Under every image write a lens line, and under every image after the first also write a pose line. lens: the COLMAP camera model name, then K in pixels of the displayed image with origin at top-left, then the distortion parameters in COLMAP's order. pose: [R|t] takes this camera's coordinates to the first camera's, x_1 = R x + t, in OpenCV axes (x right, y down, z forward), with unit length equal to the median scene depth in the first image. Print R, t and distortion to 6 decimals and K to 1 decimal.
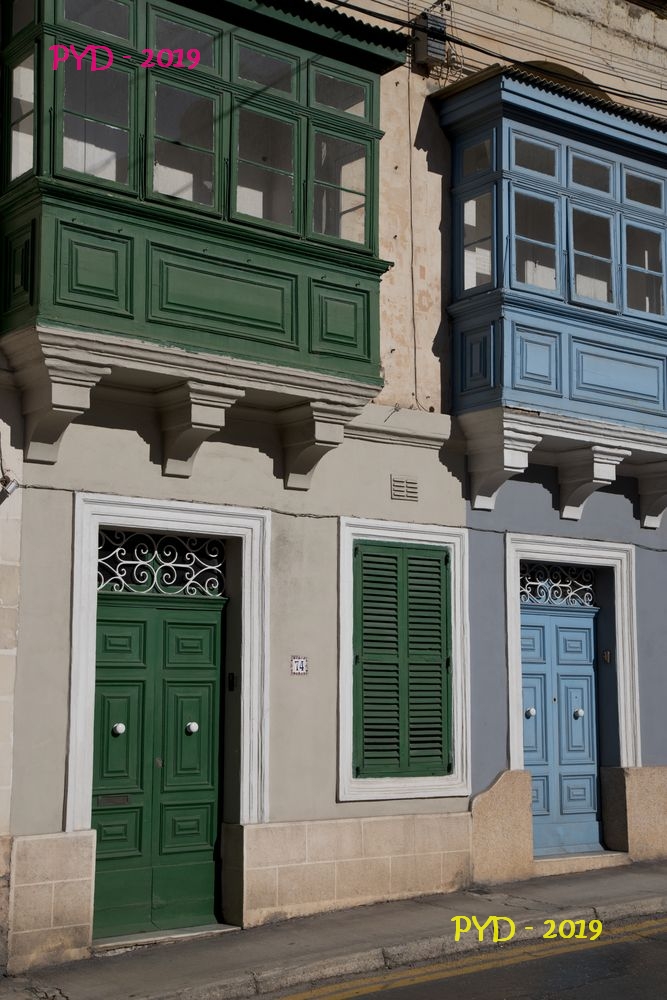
lens RADIAL K [[1507.5, 0, 332.3], [0, 1507.5, 501.4], [0, 0, 1]] dist [0.201990, 0.000000]
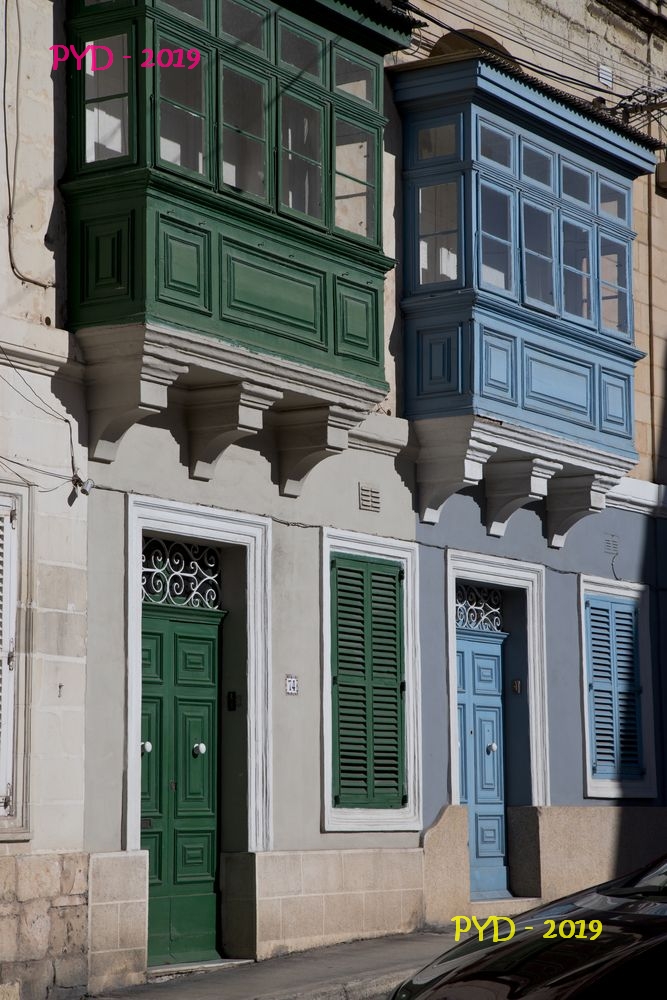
lens RADIAL K [[2453.0, 0, 334.3], [0, 2453.0, 497.1], [0, 0, 1]] dist [0.530092, 0.000000]
pose [[0.943517, 0.035159, 0.329453, -0.503047], [-0.035320, 0.999361, -0.005496, -0.000101], [-0.329436, -0.006450, 0.944156, -0.444001]]
